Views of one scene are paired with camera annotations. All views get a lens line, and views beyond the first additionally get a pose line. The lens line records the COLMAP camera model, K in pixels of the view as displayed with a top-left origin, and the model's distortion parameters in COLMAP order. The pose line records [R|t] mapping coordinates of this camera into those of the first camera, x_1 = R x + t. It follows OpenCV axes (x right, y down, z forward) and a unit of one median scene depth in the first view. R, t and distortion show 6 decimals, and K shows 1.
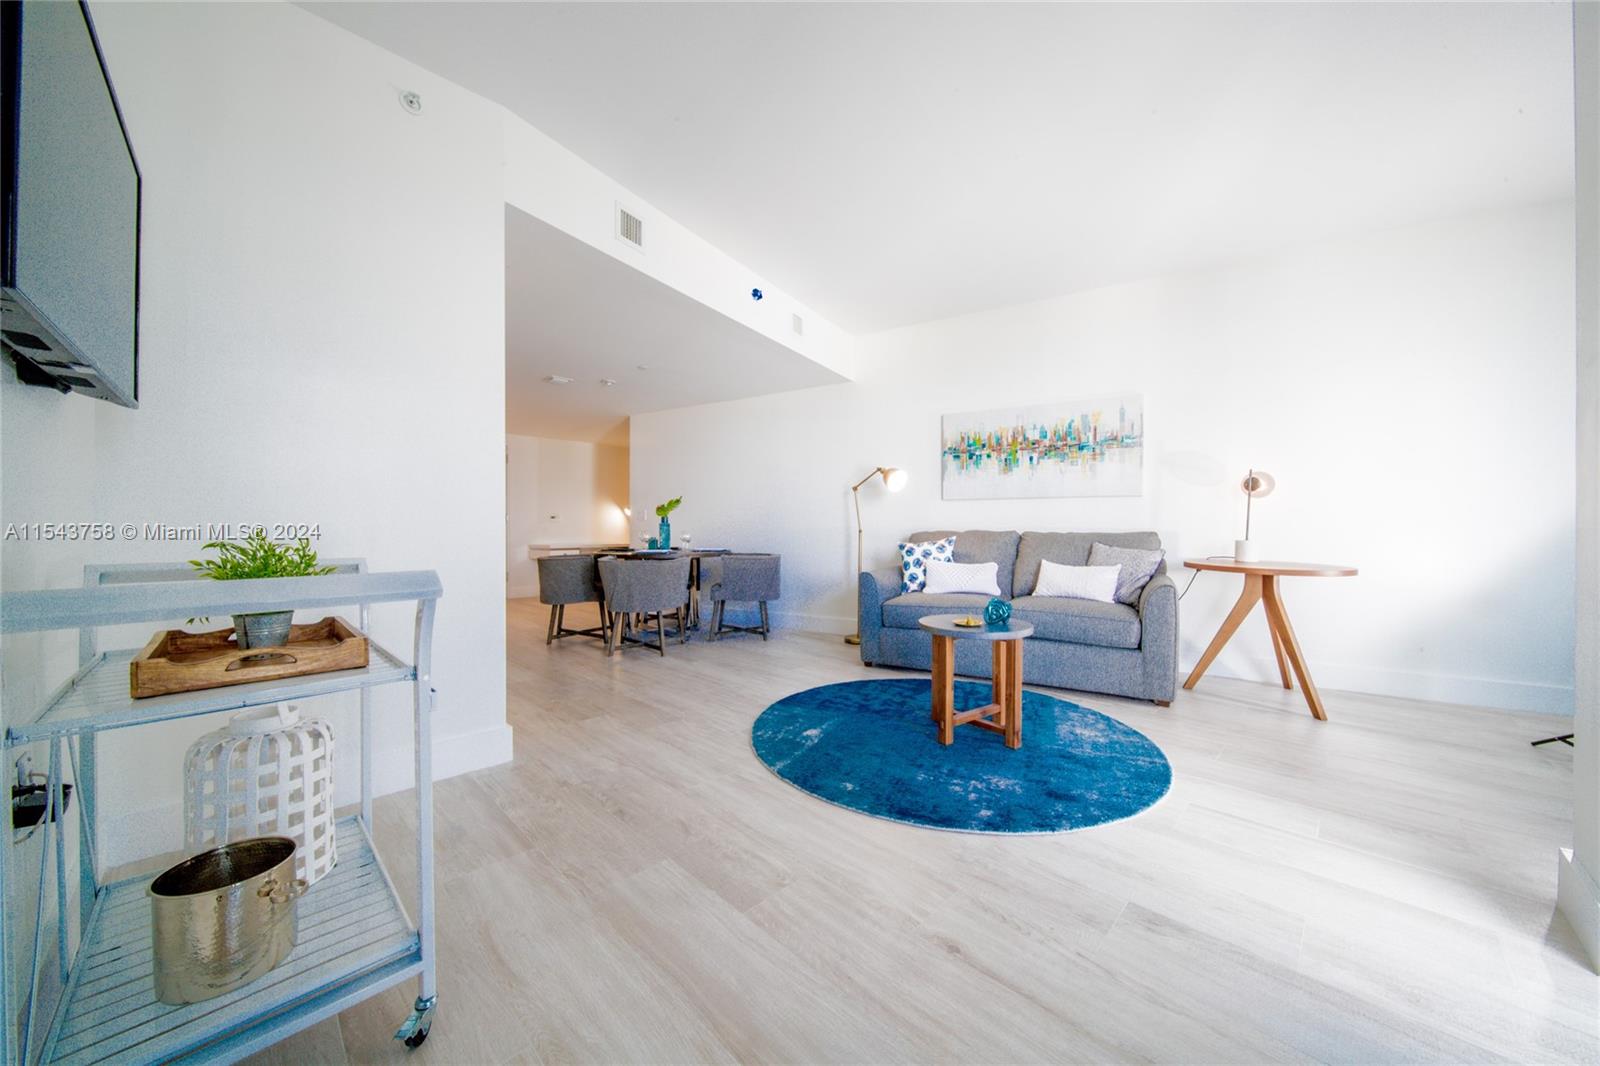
lens RADIAL K [[558.7, 0, 801.3], [0, 558.7, 532.0], [0, 0, 1]] dist [0.001082, -0.002412]
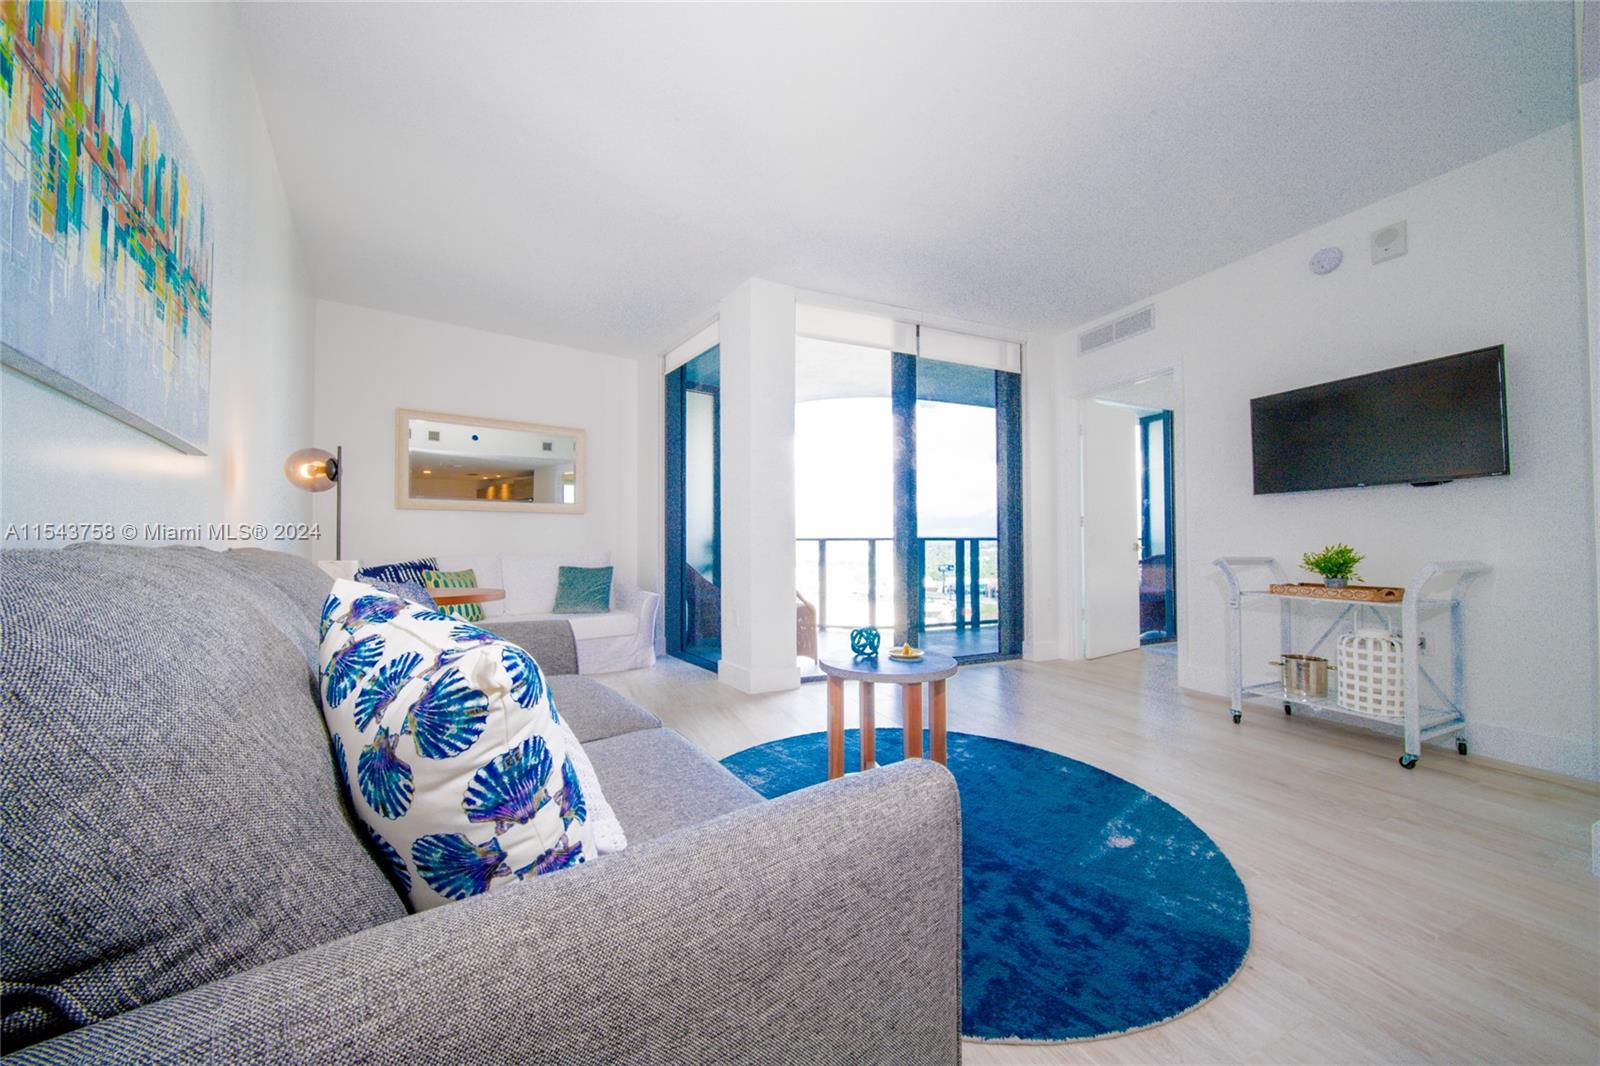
lens RADIAL K [[558.7, 0, 801.3], [0, 558.7, 532.0], [0, 0, 1]] dist [0.001082, -0.002412]
pose [[-0.928856, 0.008612, 0.370340, 0.082528], [0.002206, 0.999841, -0.017717, -0.003863], [-0.370433, -0.015640, -0.928727, 1.178925]]
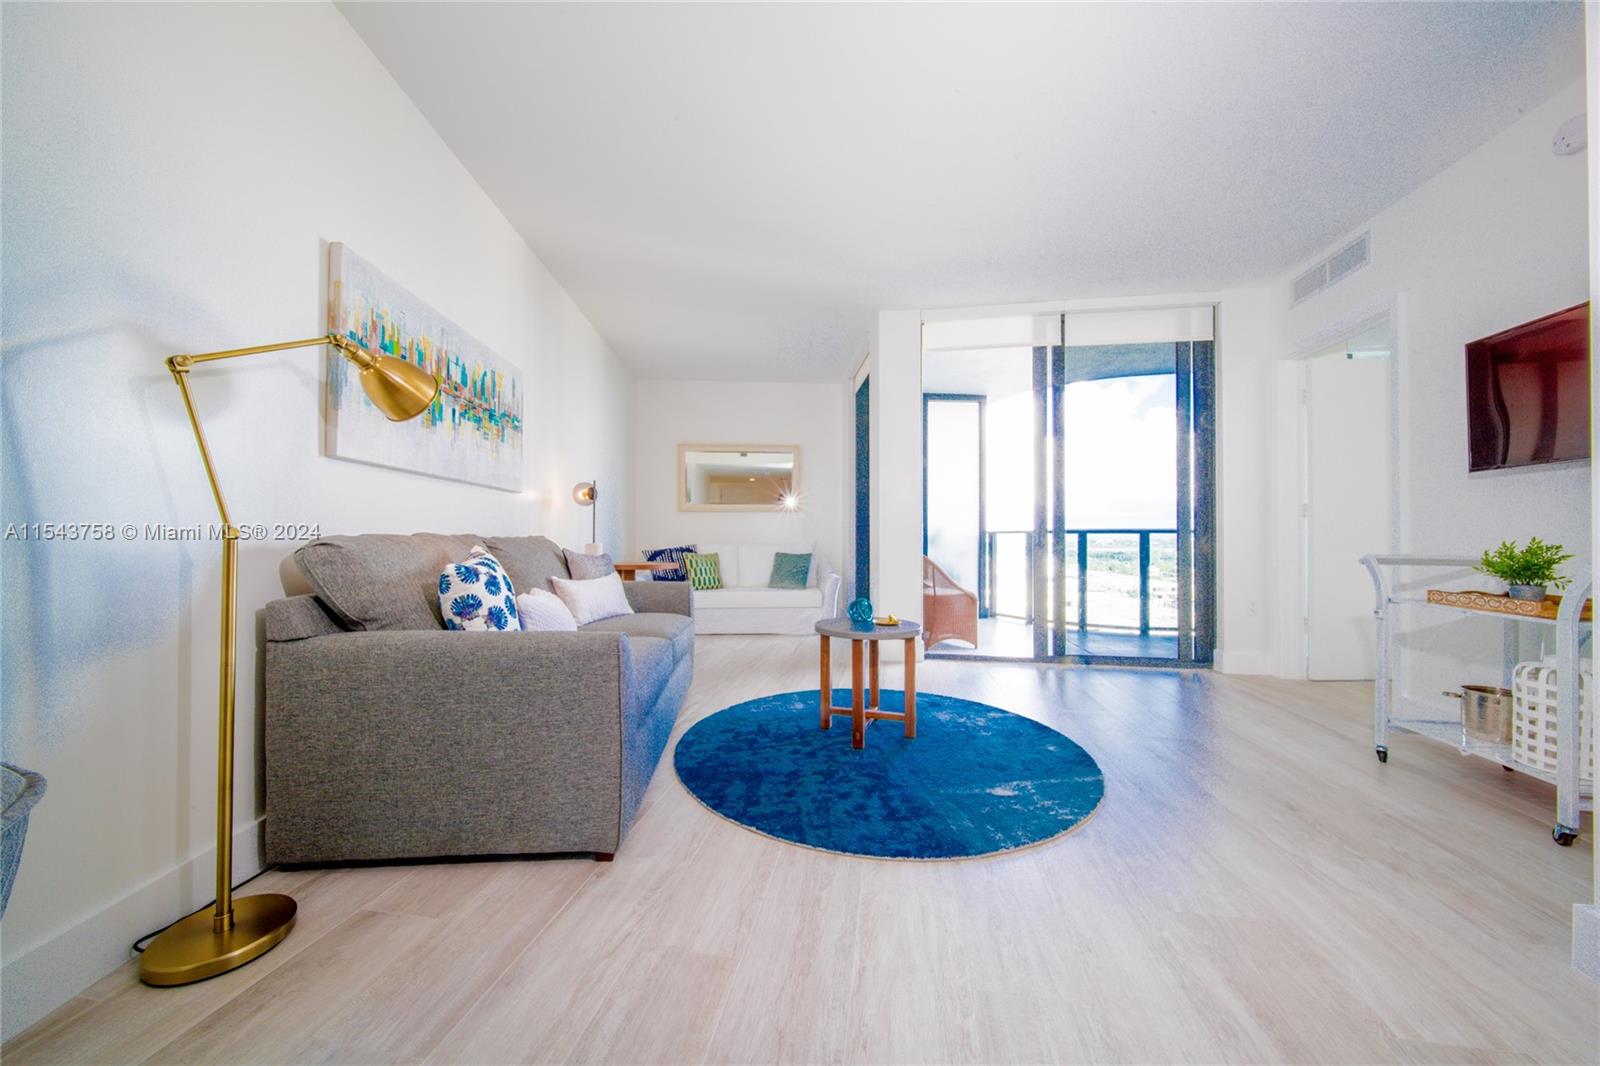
lens RADIAL K [[558.7, 0, 801.3], [0, 558.7, 532.0], [0, 0, 1]] dist [0.001082, -0.002412]
pose [[-0.582665, 0.003229, 0.812706, -0.303687], [-0.001037, 0.999988, -0.004716, -0.002752], [-0.812712, -0.003591, -0.582655, 1.120817]]
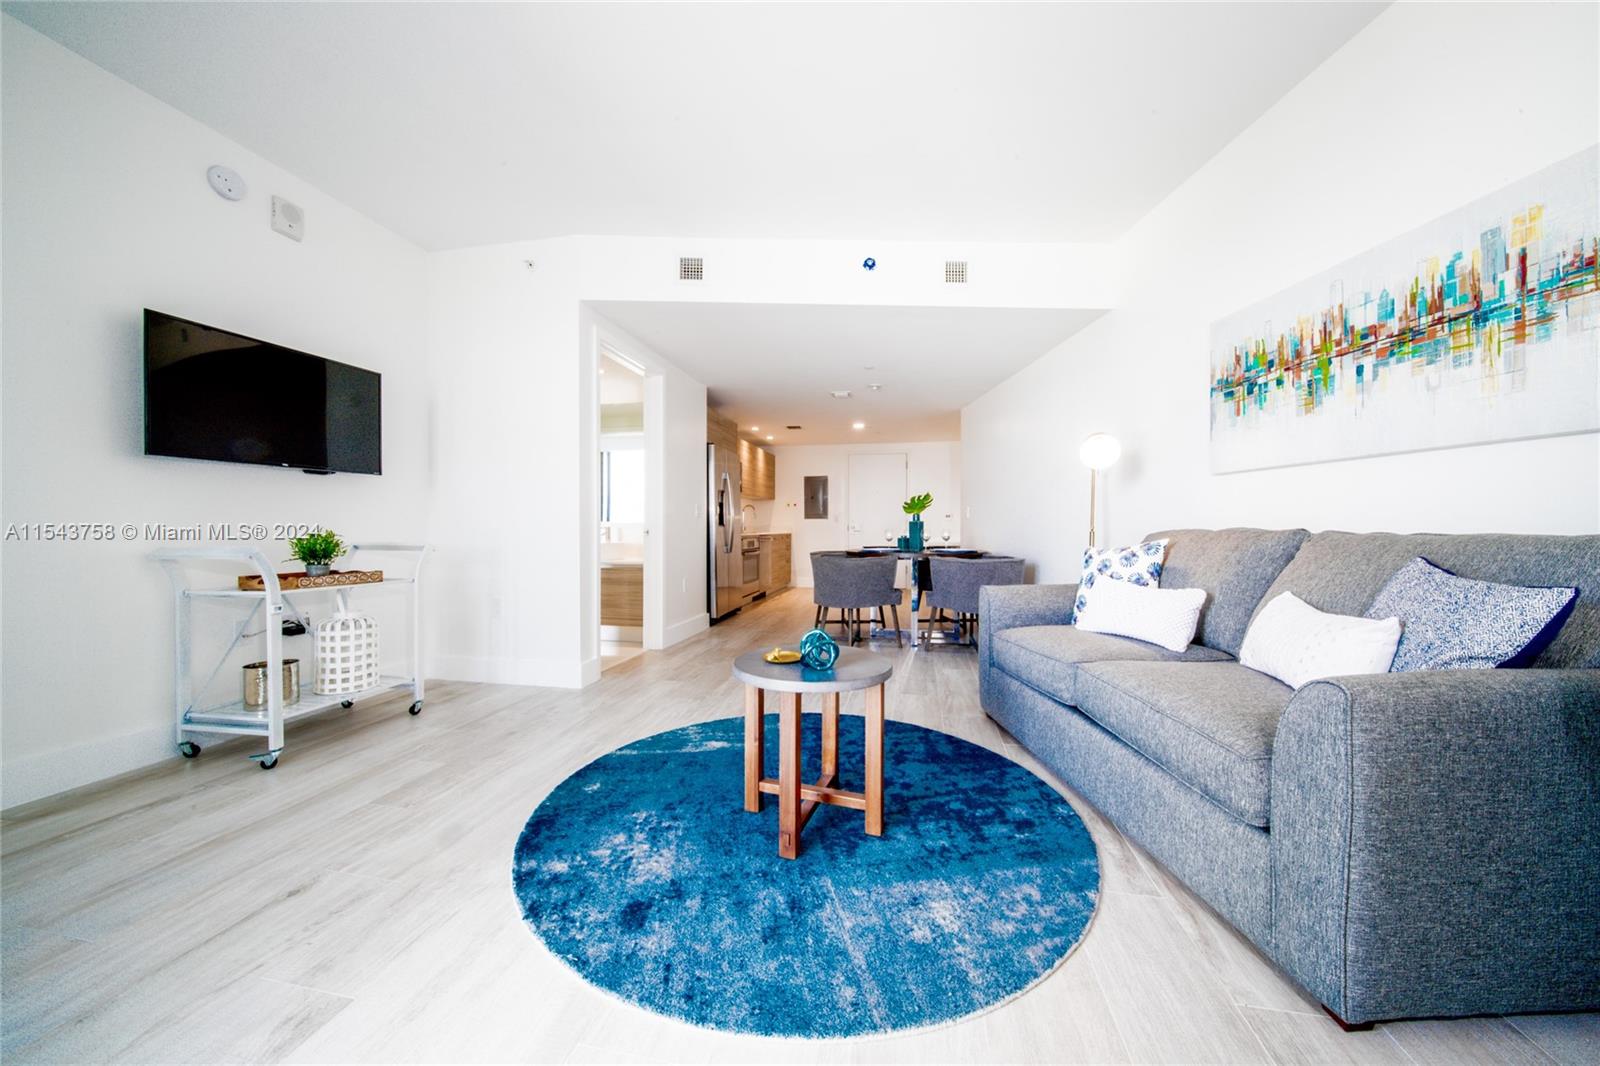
lens RADIAL K [[558.7, 0, 801.3], [0, 558.7, 532.0], [0, 0, 1]] dist [0.001082, -0.002412]
pose [[0.552831, 0.005262, -0.833277, 0.577903], [-0.003453, 0.999986, 0.004024, -0.000240], [0.833286, 0.000653, 0.552841, 0.398068]]
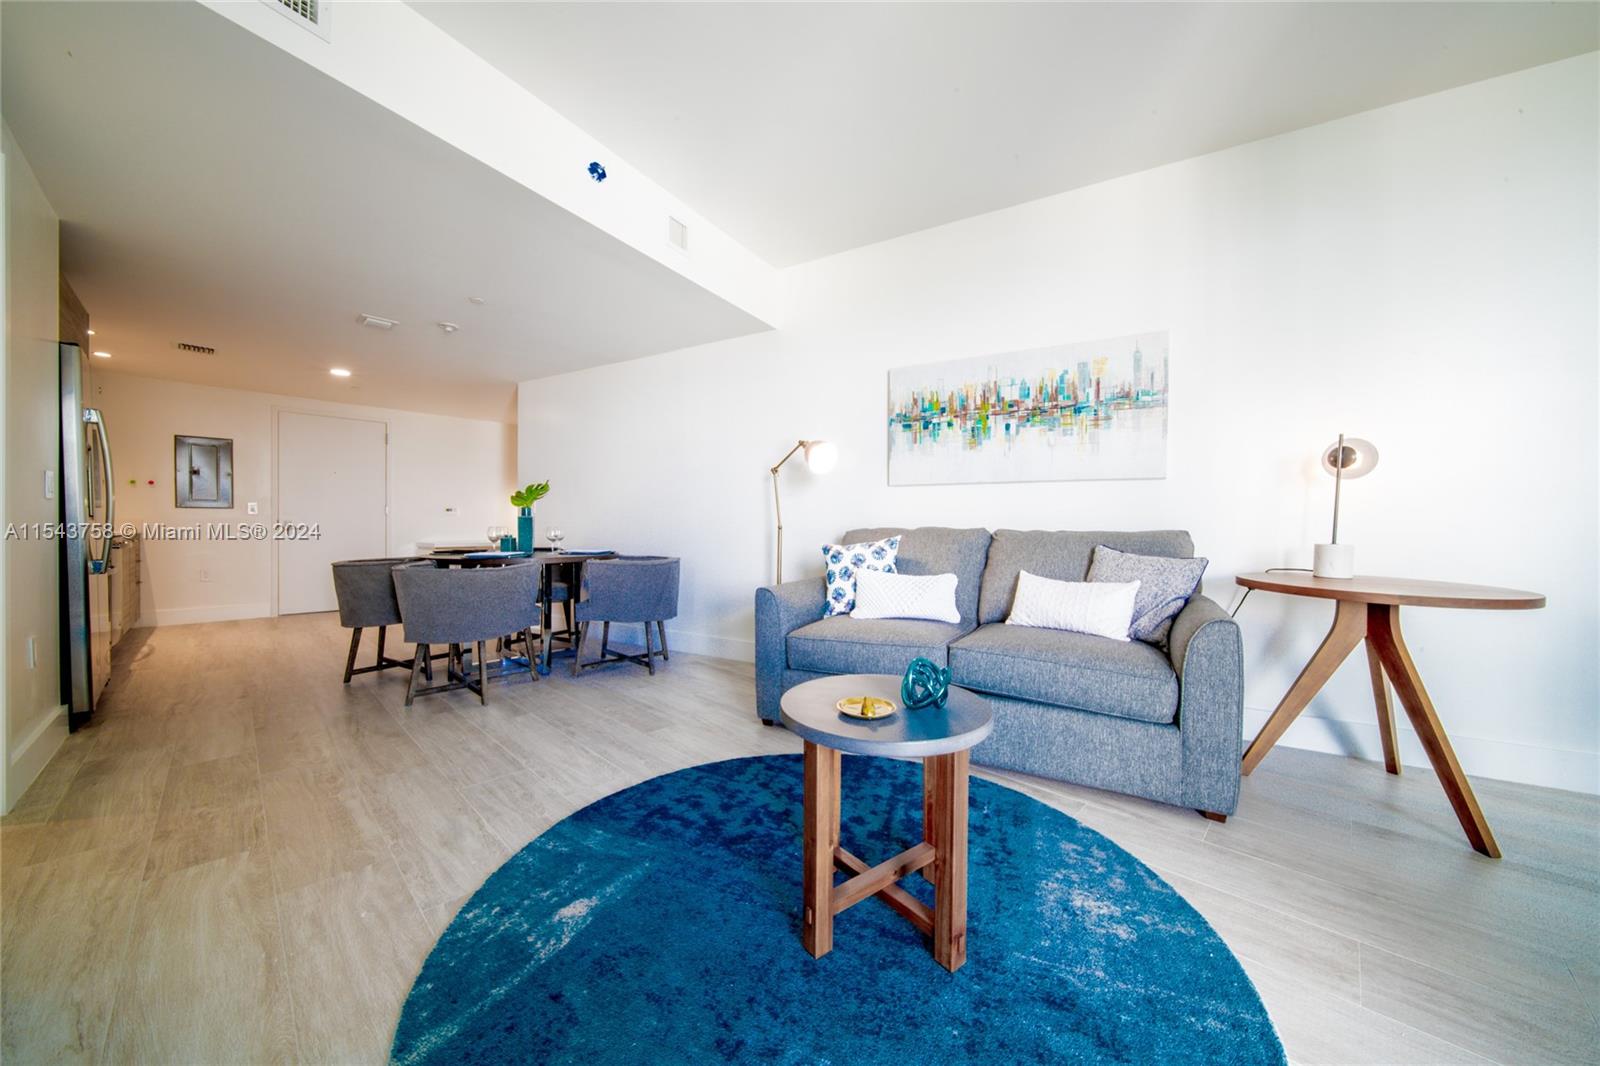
lens RADIAL K [[558.7, 0, 801.3], [0, 558.7, 532.0], [0, 0, 1]] dist [0.001082, -0.002412]
pose [[0.999825, 0.003814, 0.018291, 0.145805], [-0.003930, 0.999972, 0.006351, -0.000874], [-0.018266, -0.006422, 0.999813, 0.313086]]
